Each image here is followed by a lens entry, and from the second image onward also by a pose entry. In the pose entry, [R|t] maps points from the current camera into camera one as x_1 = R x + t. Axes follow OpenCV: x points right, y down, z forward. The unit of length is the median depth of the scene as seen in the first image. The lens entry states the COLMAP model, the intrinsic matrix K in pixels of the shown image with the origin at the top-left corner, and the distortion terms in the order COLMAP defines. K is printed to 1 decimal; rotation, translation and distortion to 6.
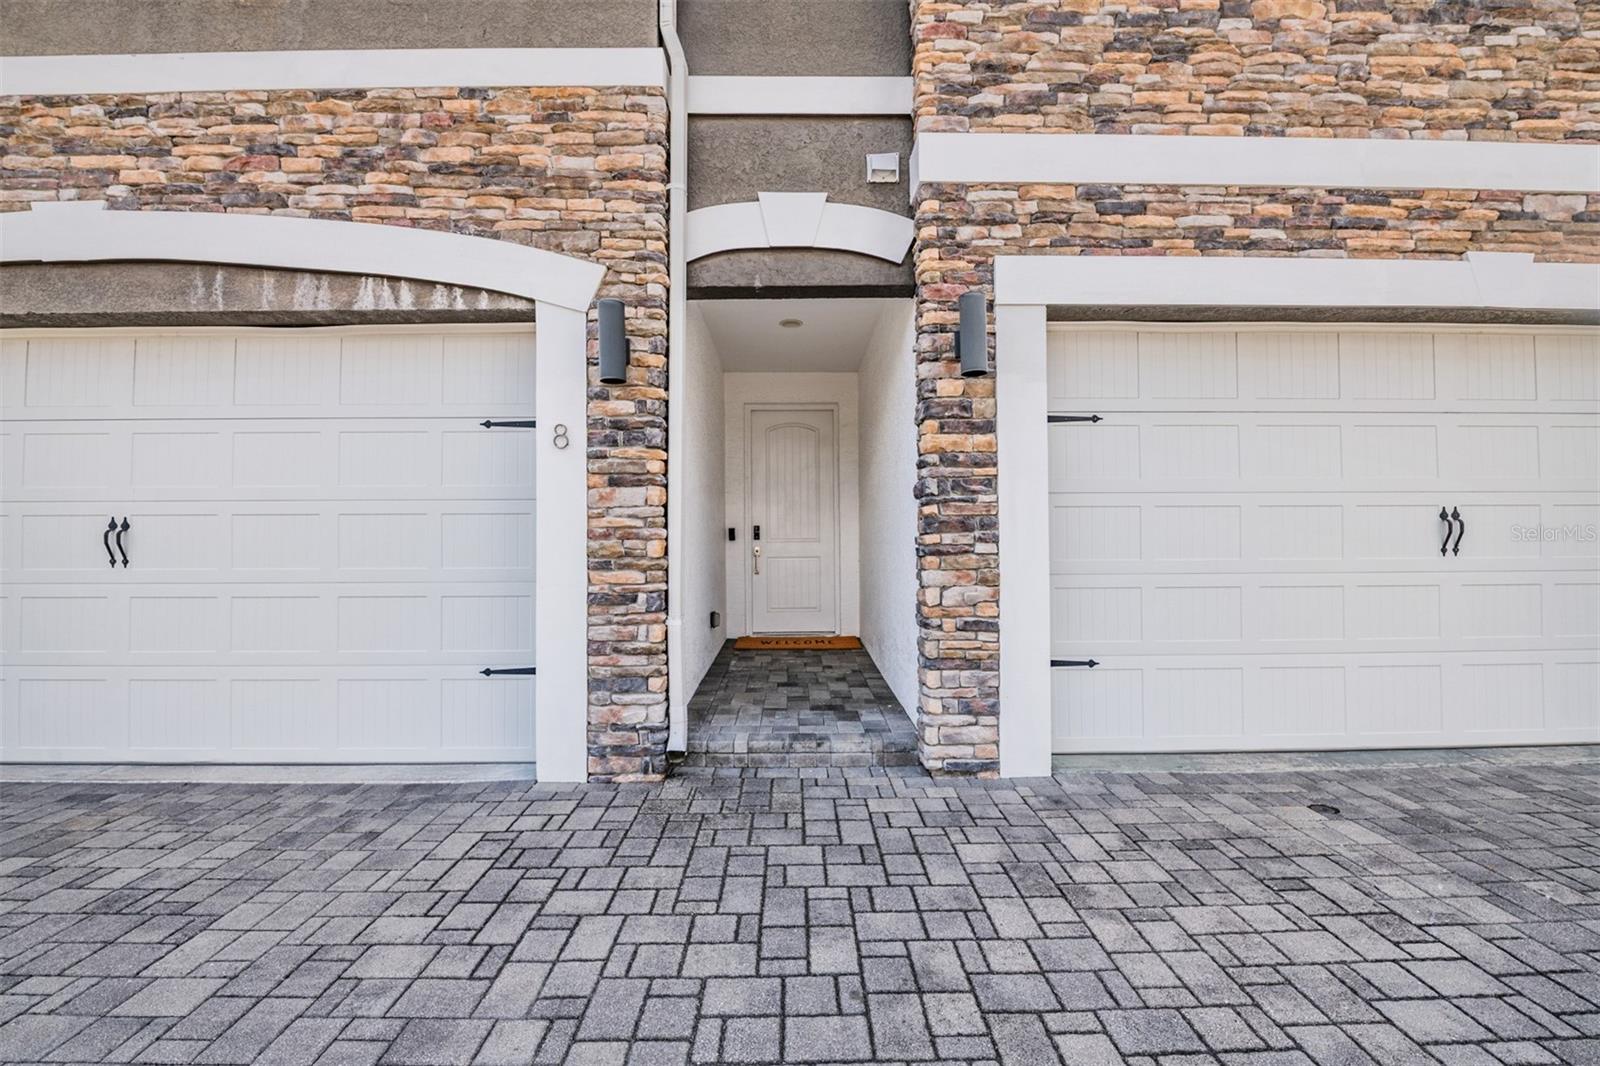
lens RADIAL K [[627.9, 0, 795.2], [0, 627.9, 528.2], [0, 0, 1]] dist [-0.012767, -0.000387]
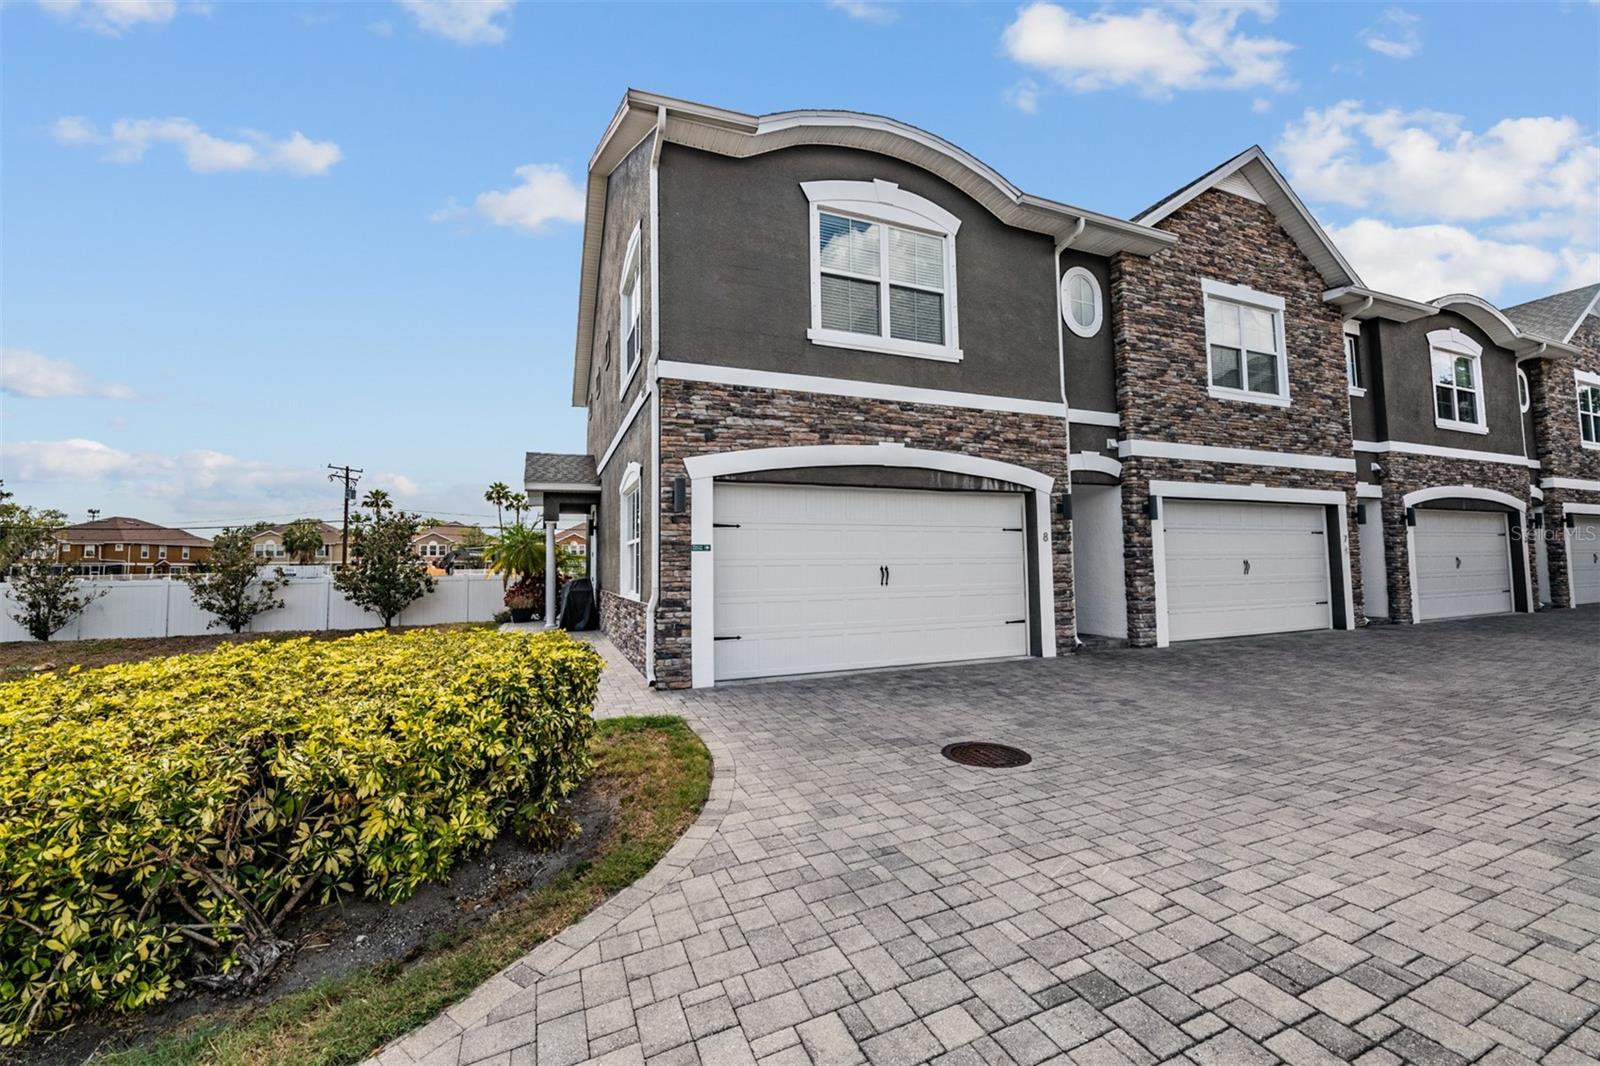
lens RADIAL K [[627.9, 0, 791.8], [0, 627.9, 529.0], [0, 0, 1]] dist [-0.012767, -0.000387]
pose [[0.934732, 0.015446, 0.355017, -2.452777], [0.002464, 0.998749, -0.049940, -0.039618], [-0.355345, 0.047555, 0.933525, -1.265470]]
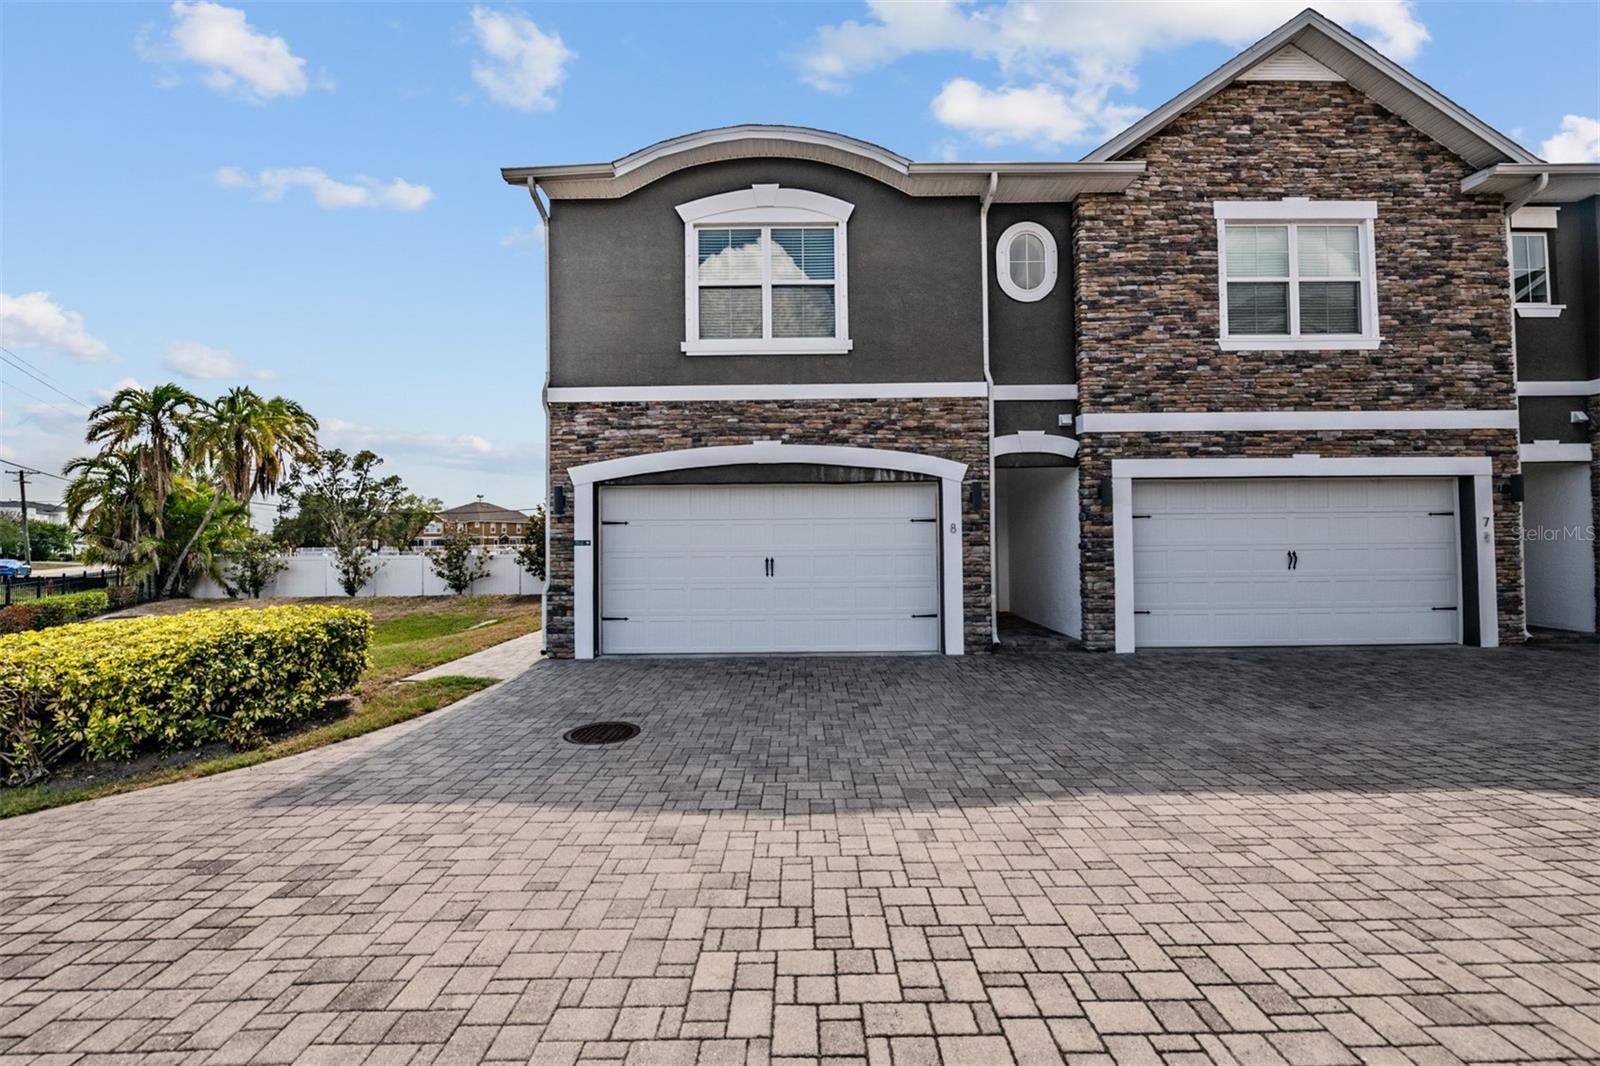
lens RADIAL K [[627.9, 0, 787.7], [0, 627.9, 530.2], [0, 0, 1]] dist [-0.012767, -0.000387]
pose [[0.999712, -0.004398, -0.023591, -1.009771], [0.004293, 0.999981, -0.004477, -0.124587], [0.023610, 0.004374, 0.999712, -1.714470]]
